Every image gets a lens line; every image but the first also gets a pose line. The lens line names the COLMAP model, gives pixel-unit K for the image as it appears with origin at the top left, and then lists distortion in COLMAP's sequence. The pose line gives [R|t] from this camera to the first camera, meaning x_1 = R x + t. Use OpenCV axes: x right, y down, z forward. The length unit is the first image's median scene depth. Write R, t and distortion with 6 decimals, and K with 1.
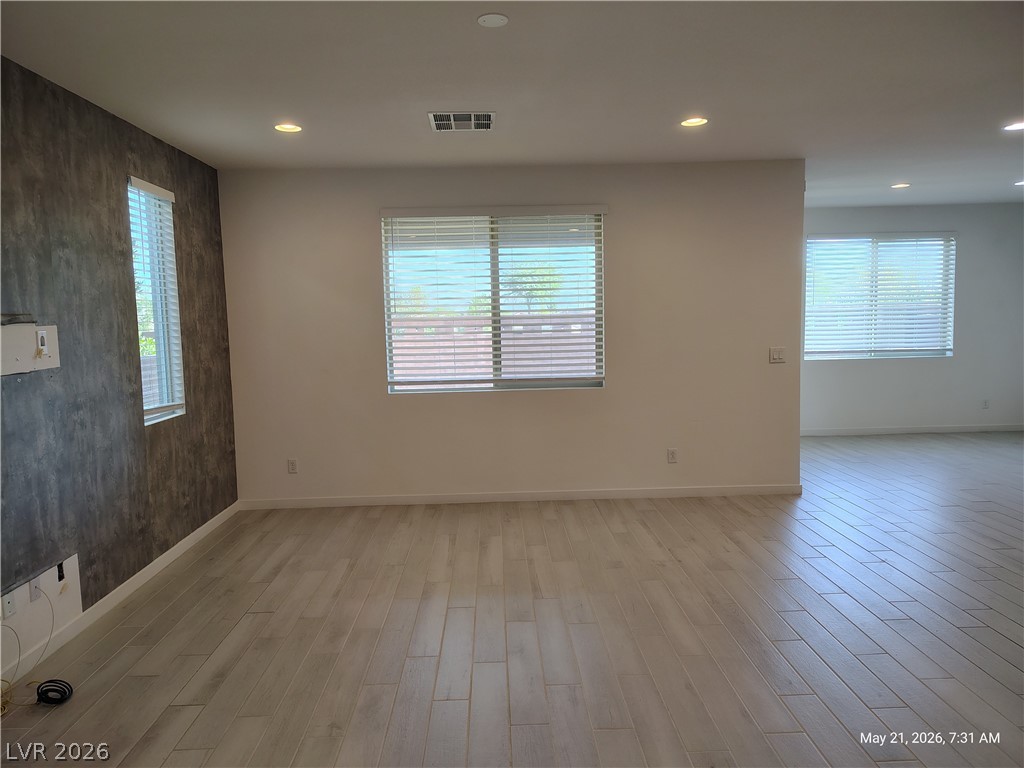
lens RADIAL K [[697.1, 0, 512.0], [0, 697.1, 384.0], [0, 0, 1]] dist [0.042554, -0.052952]
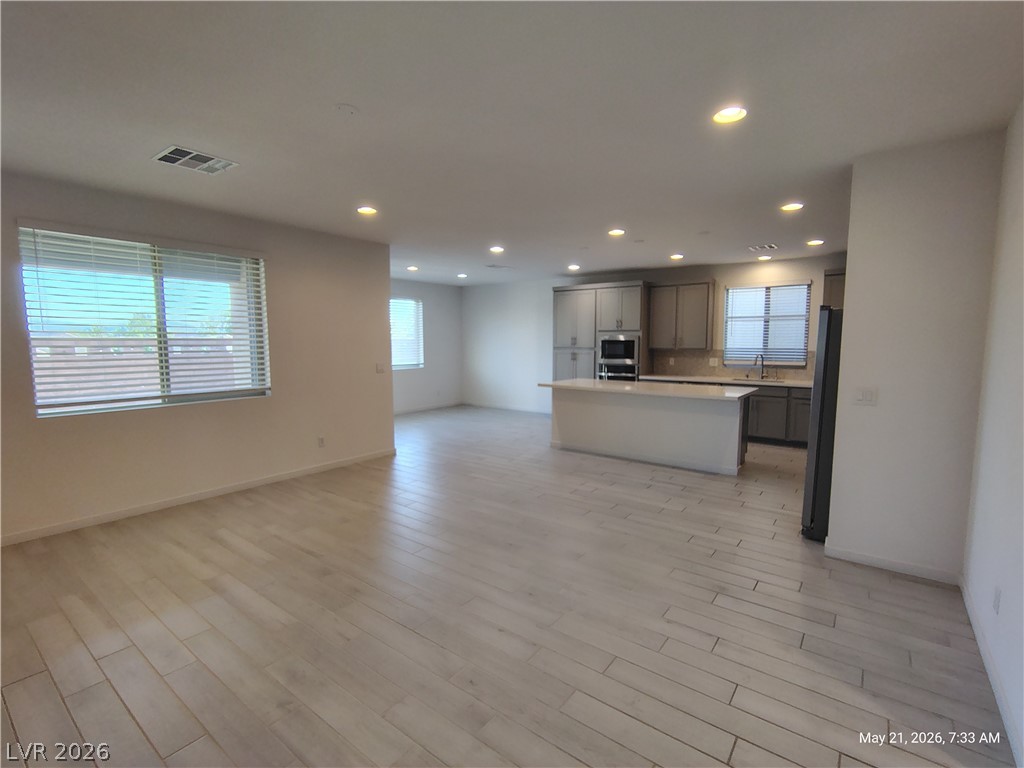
lens RADIAL K [[477.2, 0, 510.5], [0, 477.2, 389.7], [0, 0, 1]] dist [-0.000653, -0.000293]
pose [[0.625648, -0.058379, 0.777918, -0.335935], [0.060288, 0.997832, 0.026395, -0.003218], [-0.777773, 0.030385, 0.627811, 0.135476]]
